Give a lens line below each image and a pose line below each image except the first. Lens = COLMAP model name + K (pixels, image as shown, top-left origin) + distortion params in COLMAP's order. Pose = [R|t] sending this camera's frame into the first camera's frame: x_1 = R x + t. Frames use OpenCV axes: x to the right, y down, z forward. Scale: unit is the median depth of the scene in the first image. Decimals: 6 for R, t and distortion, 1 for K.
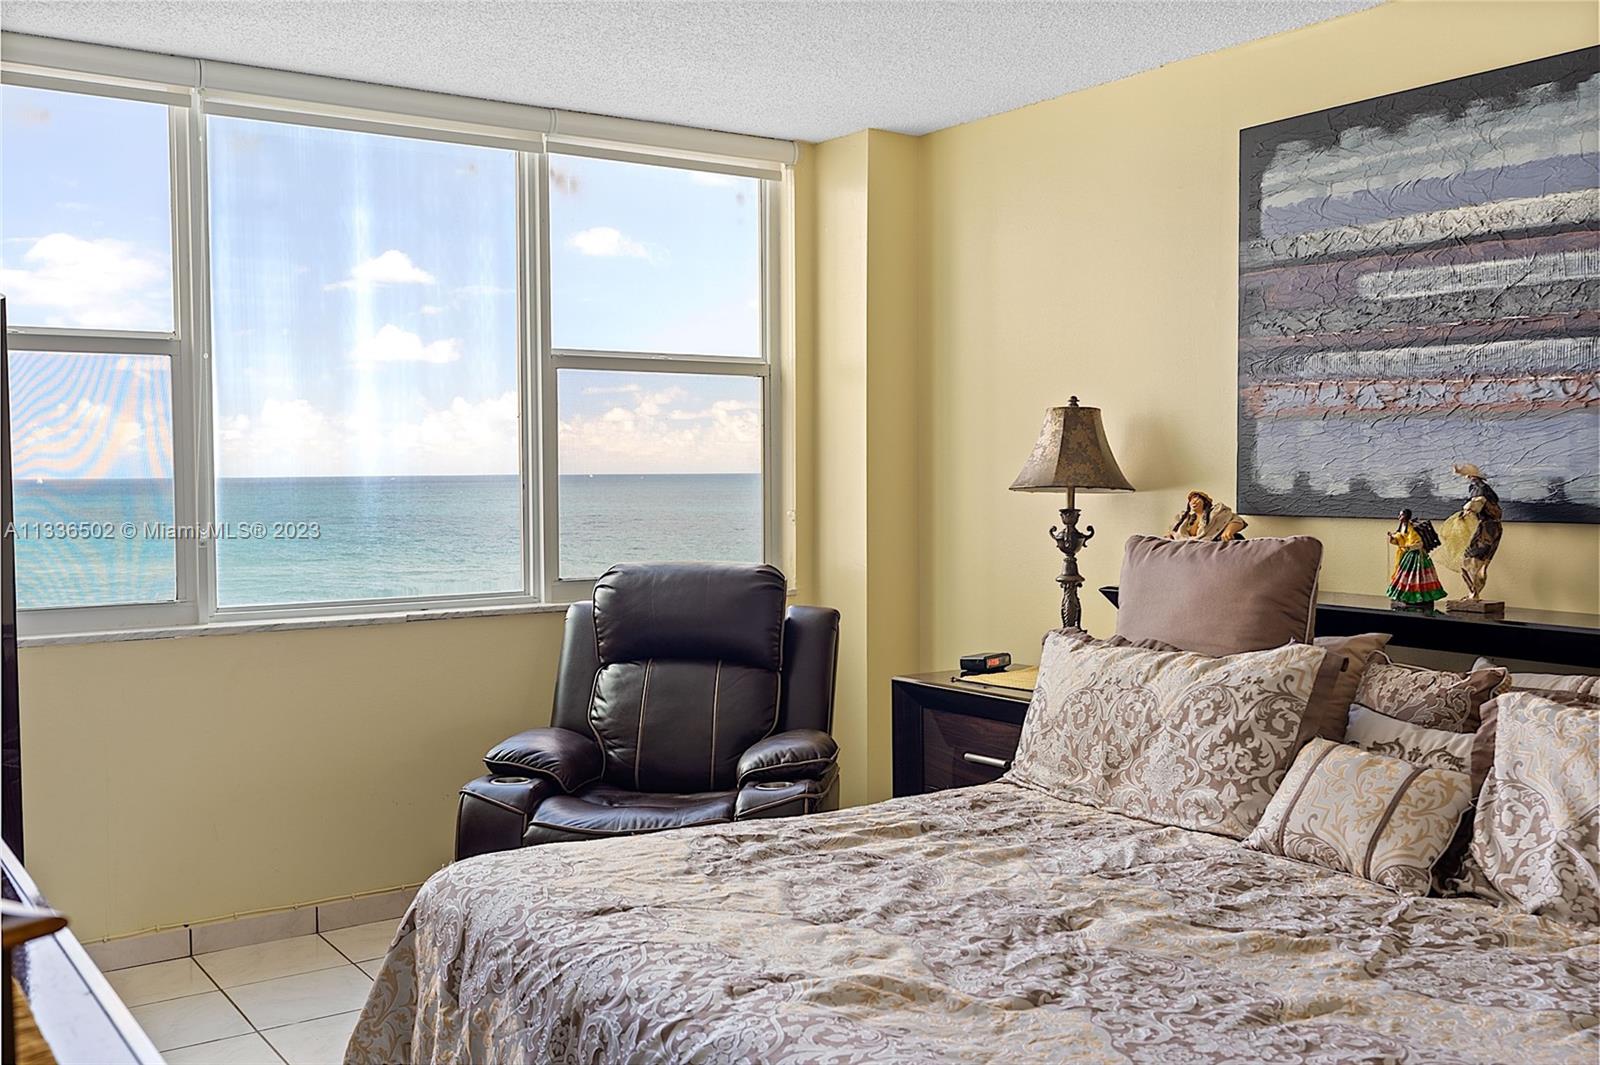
lens RADIAL K [[1516.8, 0, 806.5], [0, 1516.8, 521.4], [0, 0, 1]] dist [0.012137, 0.000000]
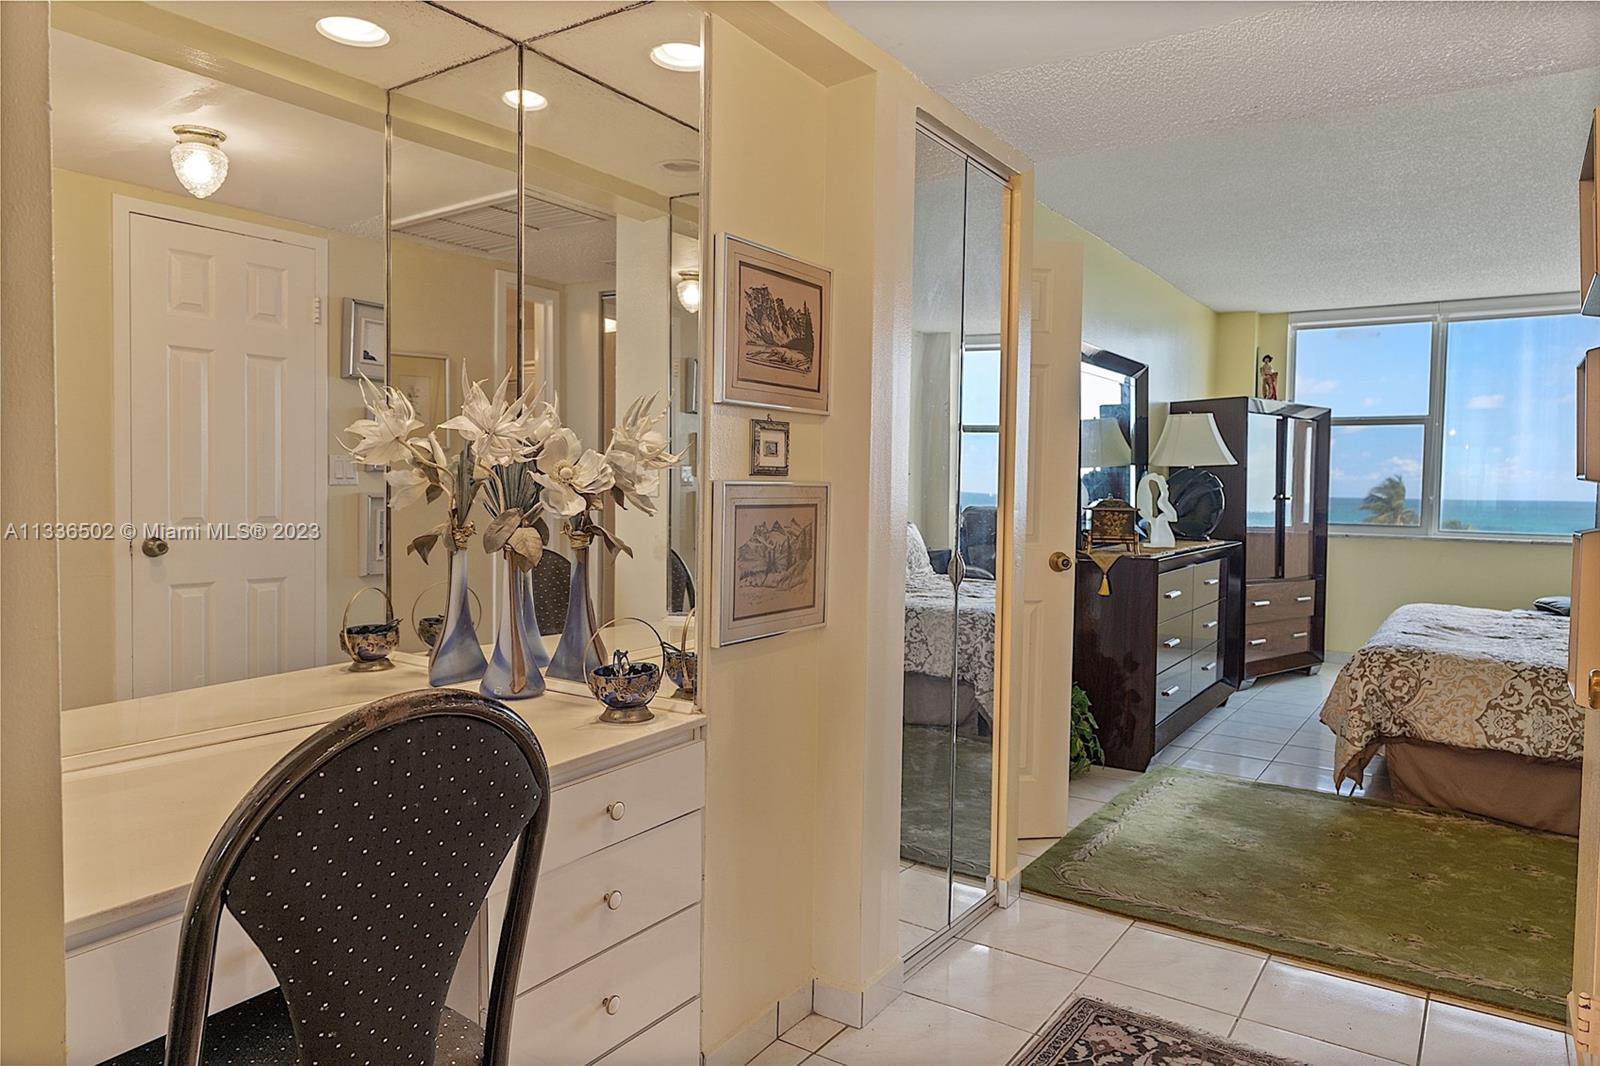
lens RADIAL K [[1012.5, 0, 802.9], [0, 1012.5, 535.9], [0, 0, 1]] dist [-0.016284, 0.003136]
pose [[0.356850, 0.057444, -0.932394, 0.824787], [-0.049276, 0.997875, 0.042619, 0.054079], [0.932861, 0.030737, 0.358922, -0.555088]]
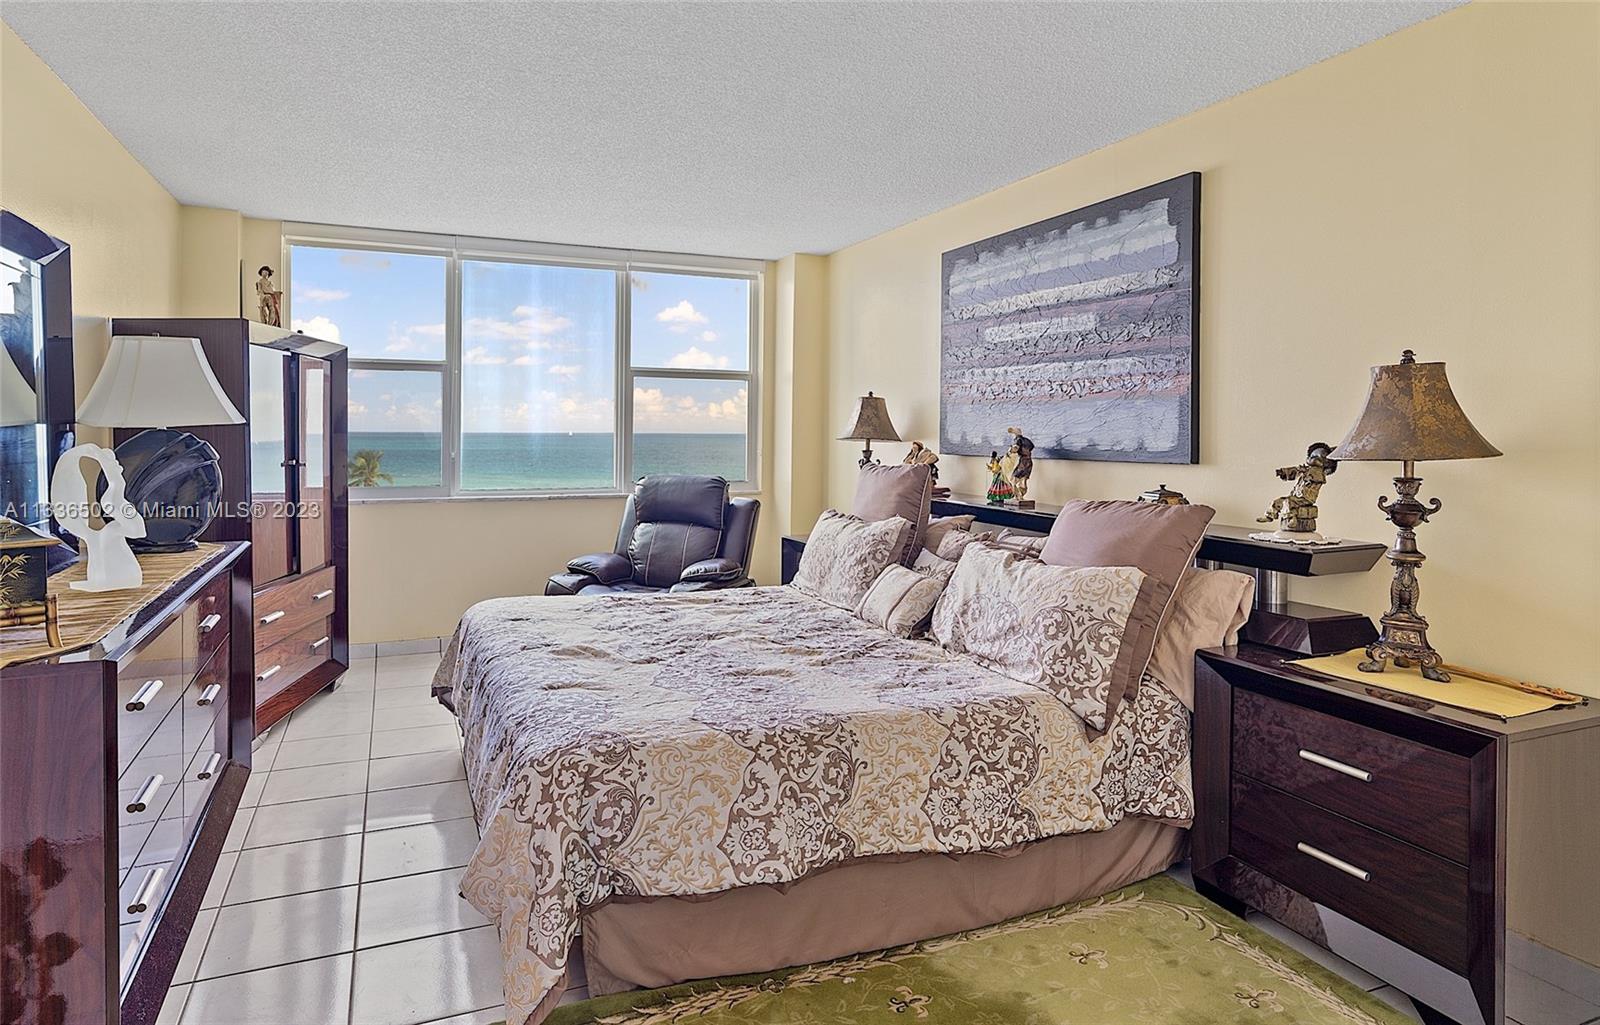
lens RADIAL K [[884.7, 0, 754.1], [0, 884.7, 431.4], [0, 0, 1]] dist [-0.005624, 0.002085]
pose [[0.976836, 0.012282, -0.213637, 0.318414], [-0.019569, 0.999295, -0.032030, 0.008063], [0.213093, 0.035468, 0.976388, -0.142682]]
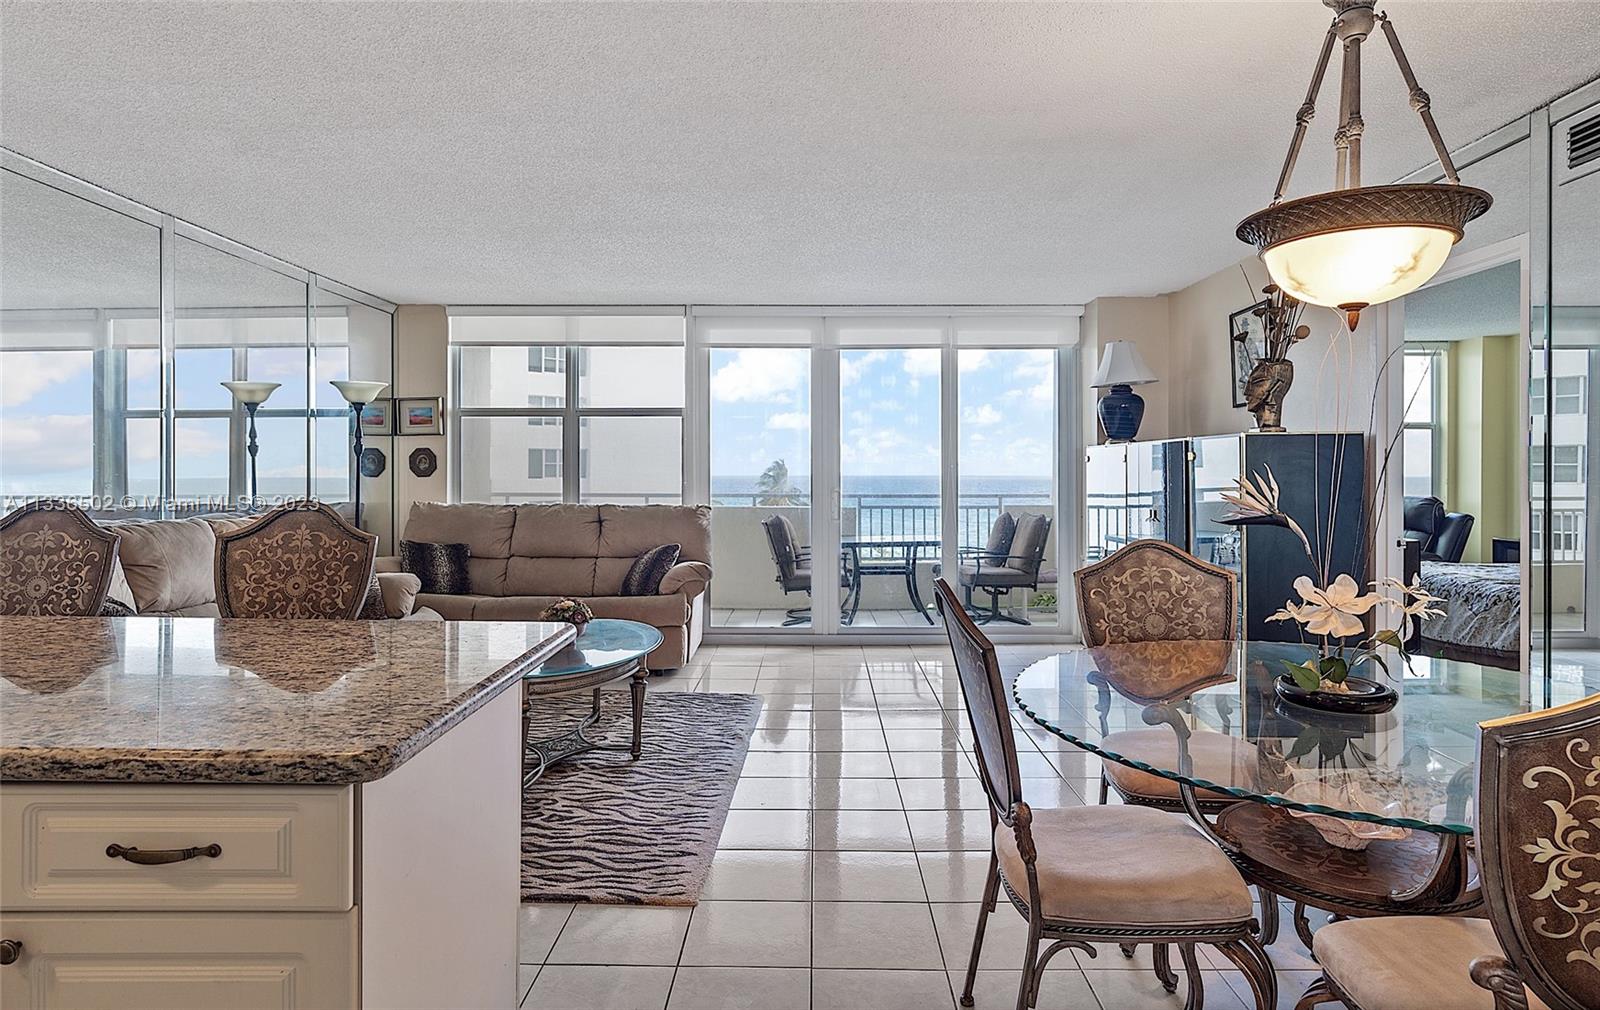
lens RADIAL K [[875.0, 0, 803.7], [0, 875.0, 468.4], [0, 0, 1]] dist [-0.000515, 0.000884]
pose [[0.814554, 0.004897, -0.580068, -0.050853], [-0.026850, 0.999211, -0.029268, 0.069534], [0.579466, 0.039415, 0.814042, -1.264145]]
